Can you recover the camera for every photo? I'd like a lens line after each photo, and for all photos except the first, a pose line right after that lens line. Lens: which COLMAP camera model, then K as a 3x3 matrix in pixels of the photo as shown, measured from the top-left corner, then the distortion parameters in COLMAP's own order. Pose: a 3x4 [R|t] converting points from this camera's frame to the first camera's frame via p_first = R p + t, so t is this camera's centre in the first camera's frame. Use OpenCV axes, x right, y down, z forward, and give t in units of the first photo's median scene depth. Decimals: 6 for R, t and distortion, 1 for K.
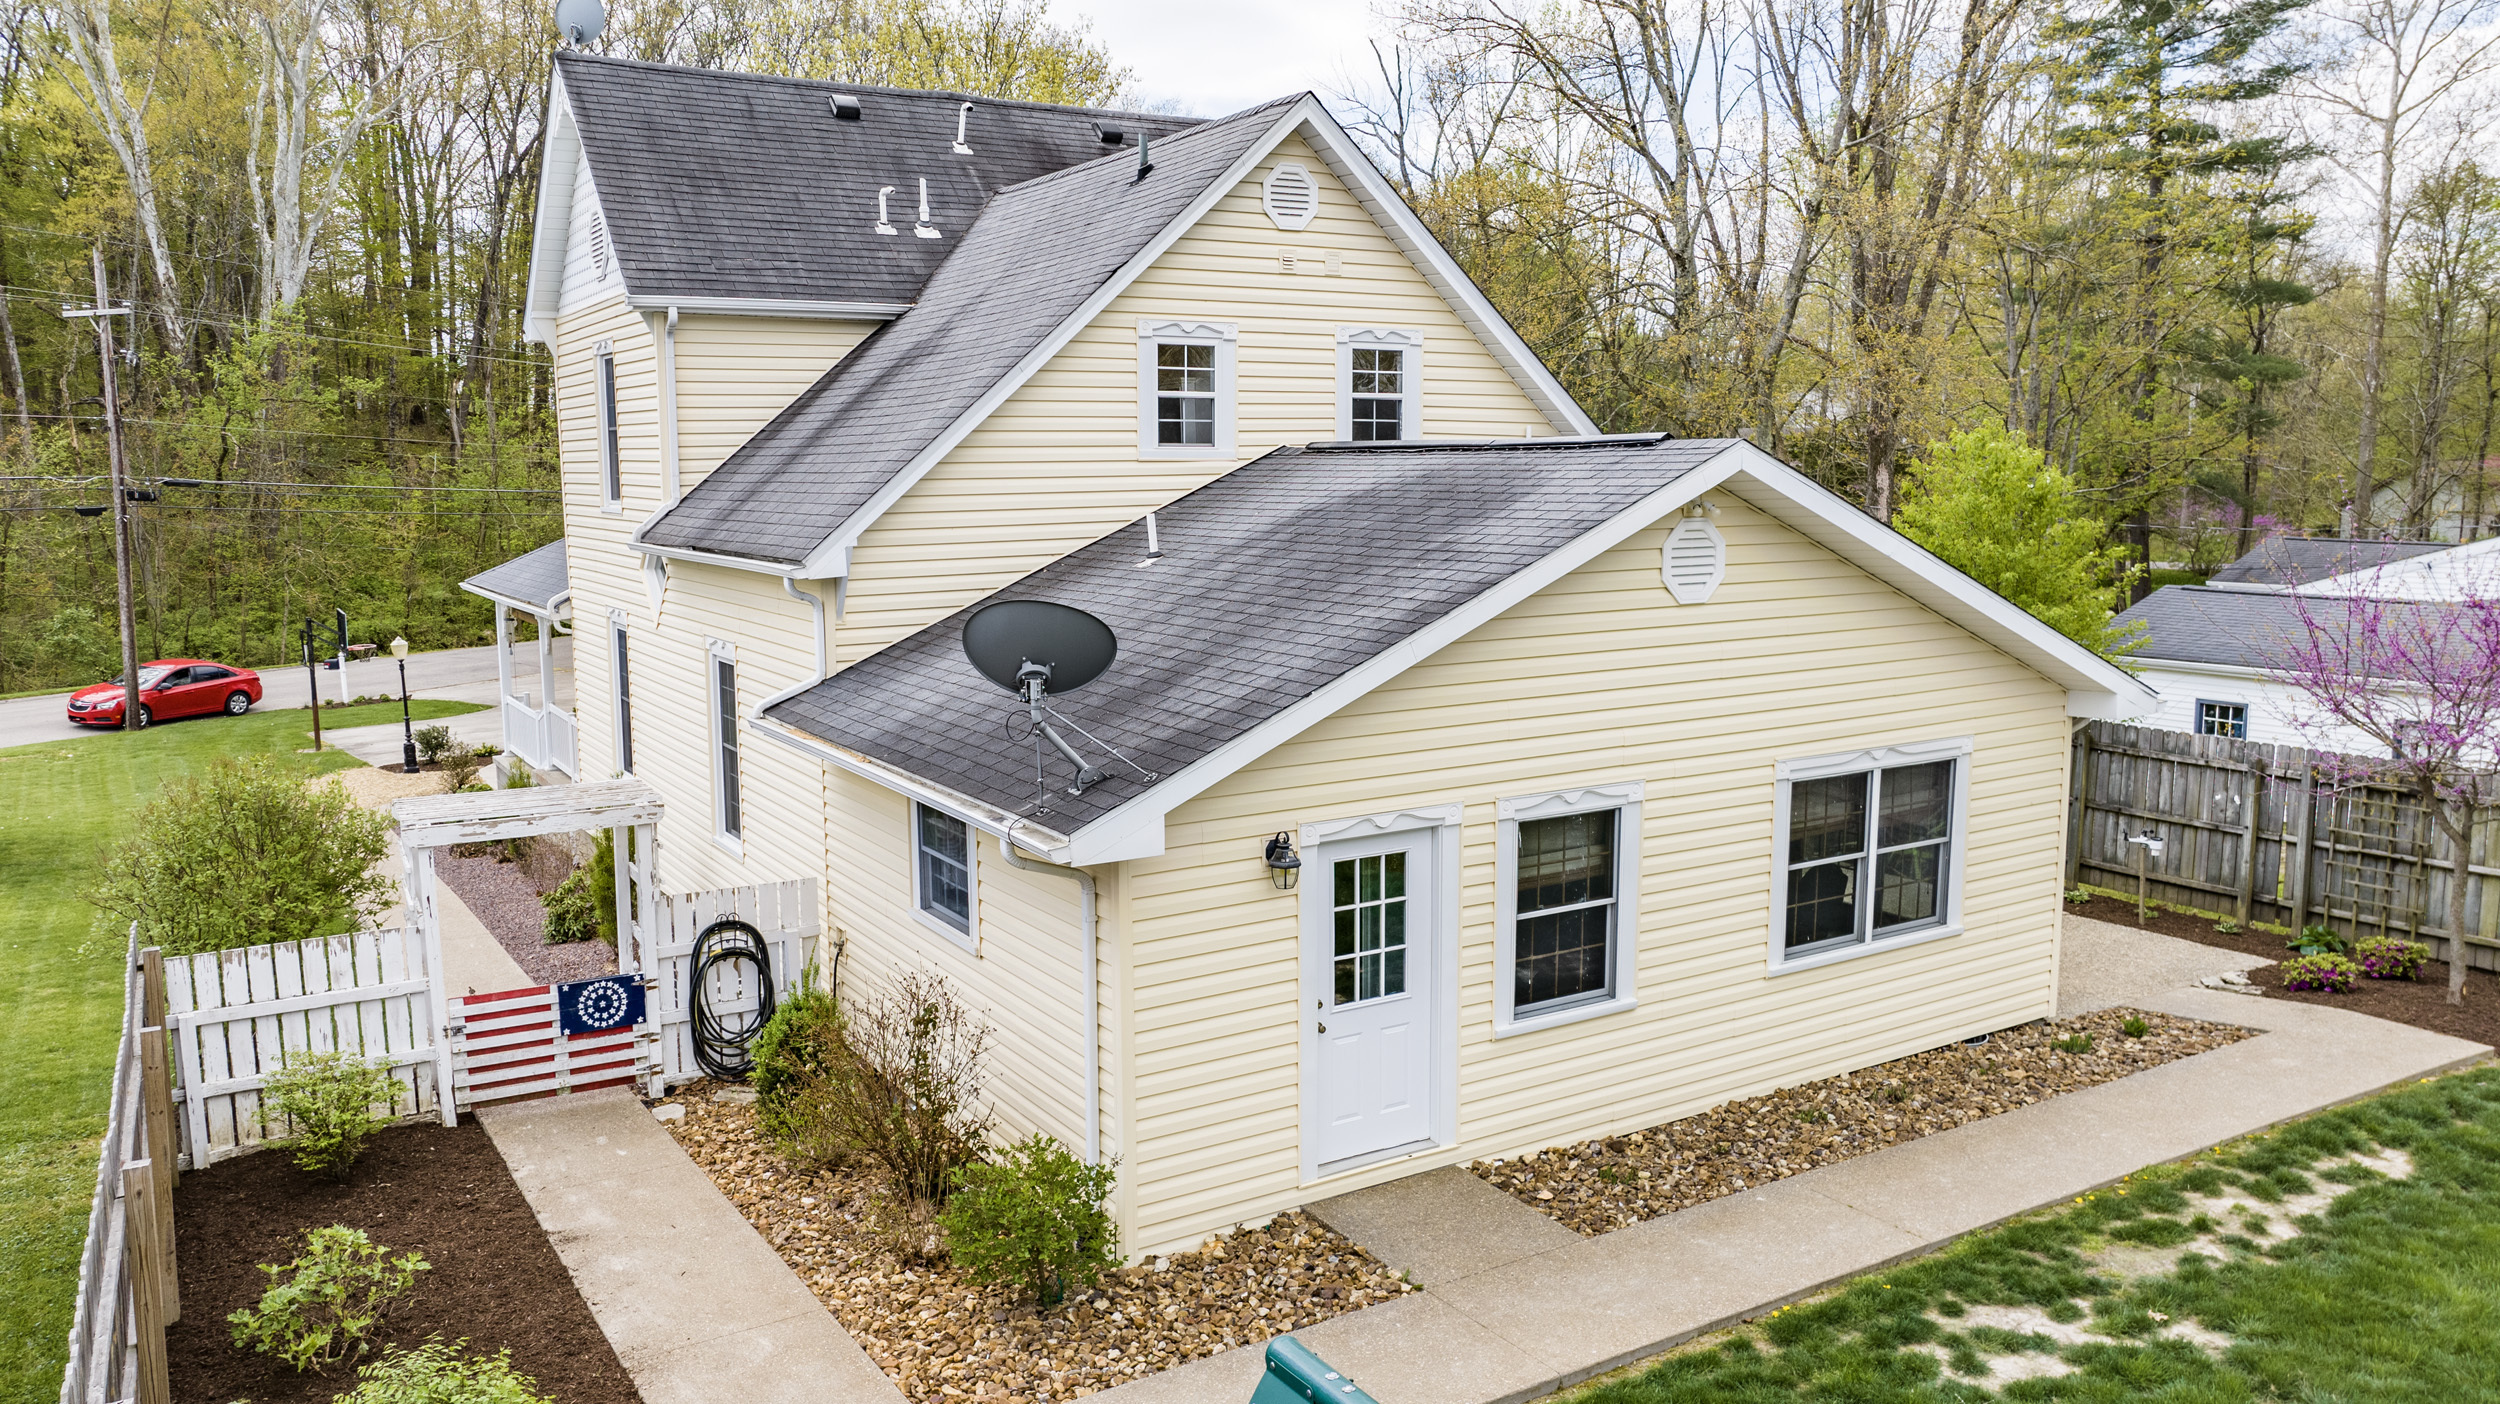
lens RADIAL K [[1763.5, 0, 1236.3], [0, 1763.5, 715.0], [0, 0, 1]] dist [-0.014259, 0.001370]
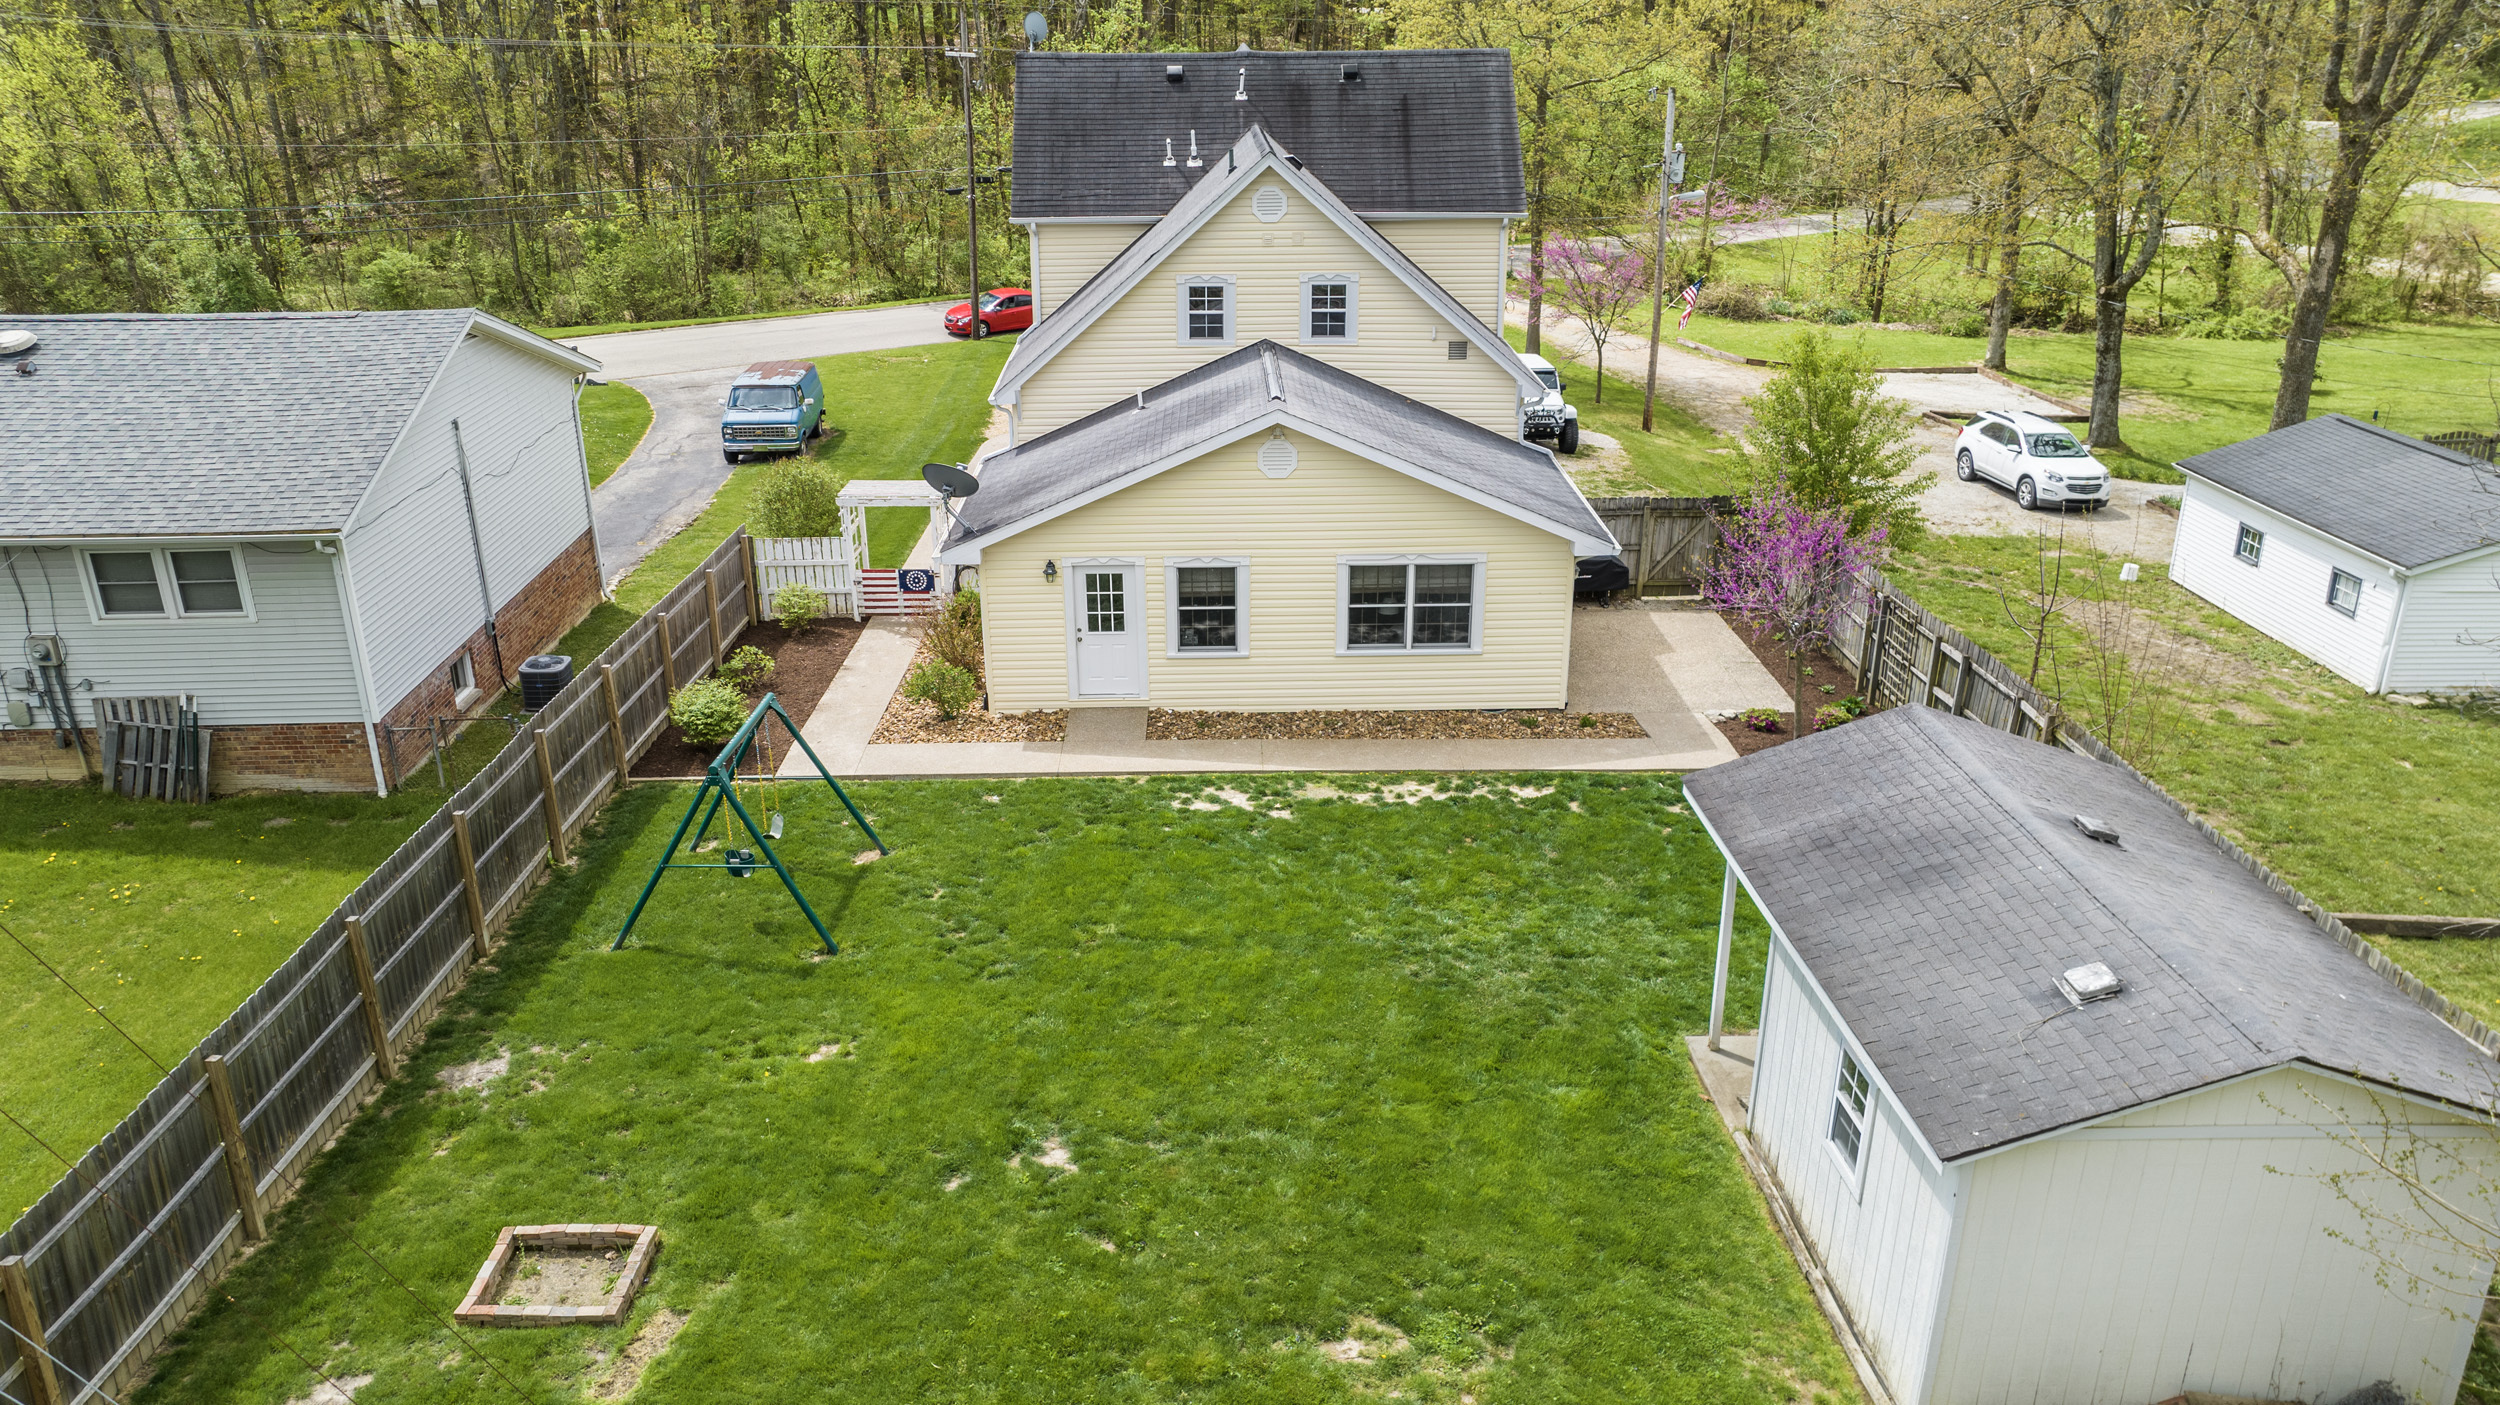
lens RADIAL K [[1763.5, 0, 1236.3], [0, 1763.5, 715.5], [0, 0, 1]] dist [-0.014259, 0.001370]
pose [[0.861652, 0.191481, -0.469991, 1.116940], [-0.070727, 0.962360, 0.262413, -0.301011], [0.502548, -0.192868, 0.842762, -0.774842]]
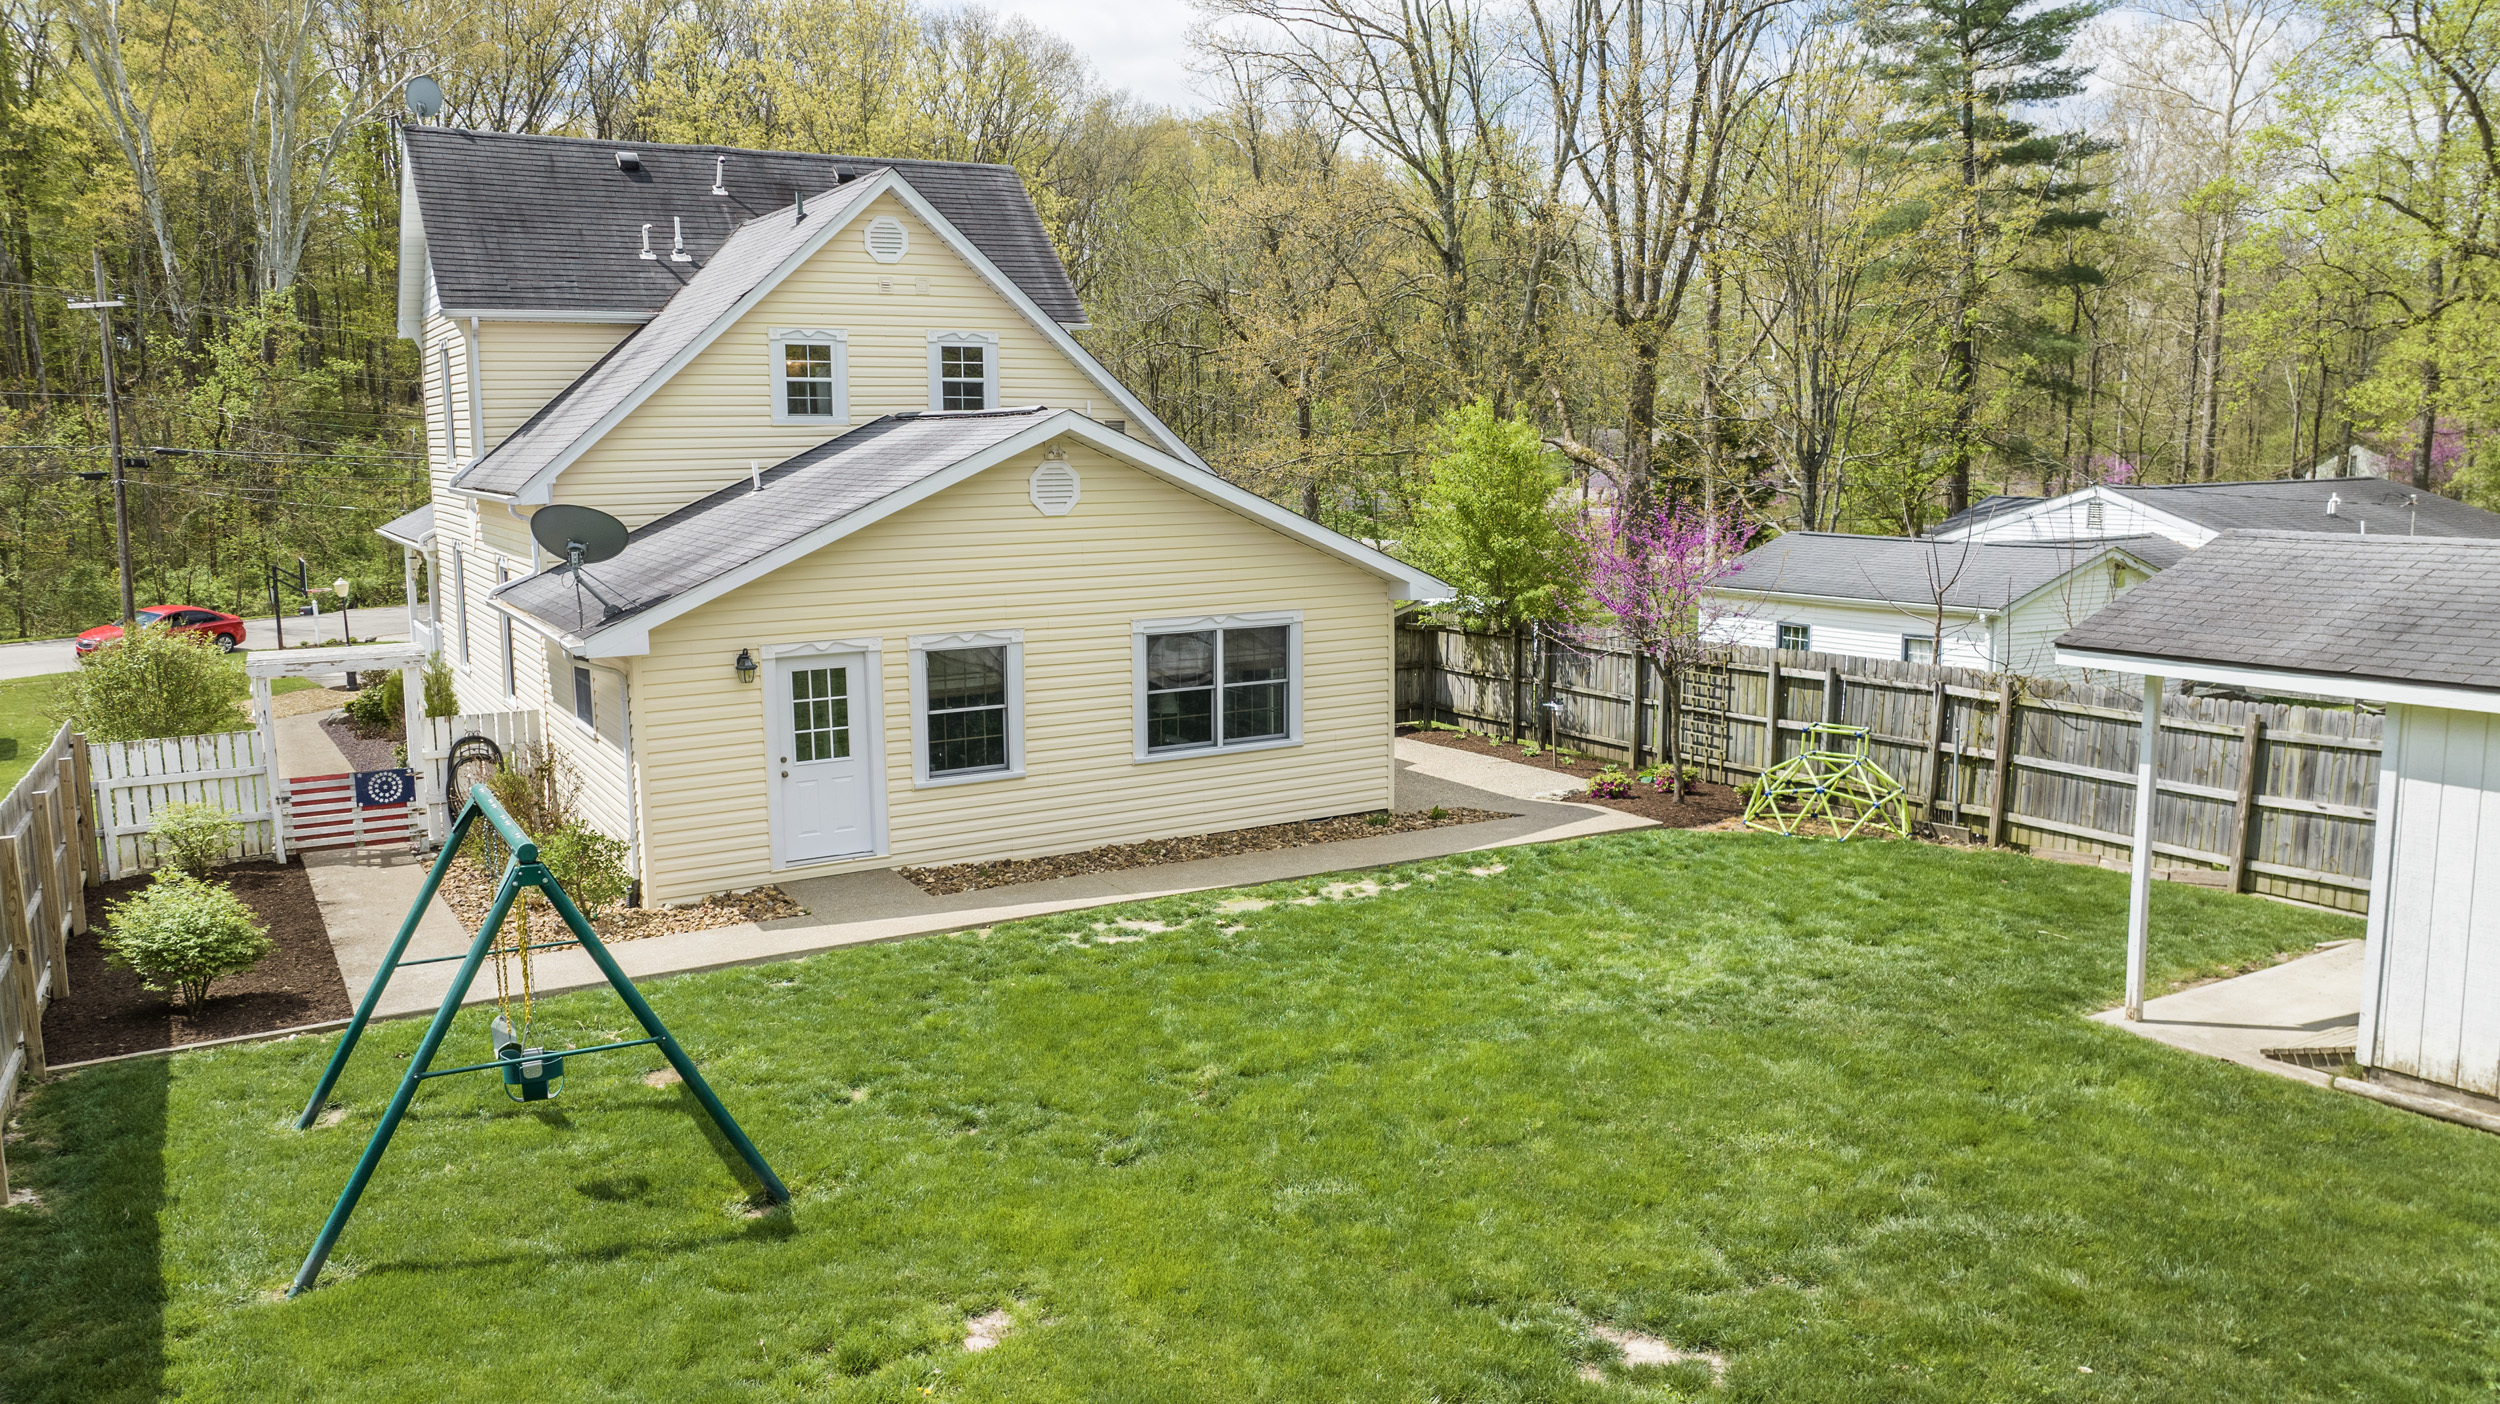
lens RADIAL K [[1763.5, 0, 1236.3], [0, 1763.5, 715.0], [0, 0, 1]] dist [-0.014259, 0.001370]
pose [[0.999879, 0.000448, -0.015556, 0.387056], [-0.000218, 0.999890, 0.014812, 0.078607], [0.015561, -0.014807, 0.999769, -0.487126]]
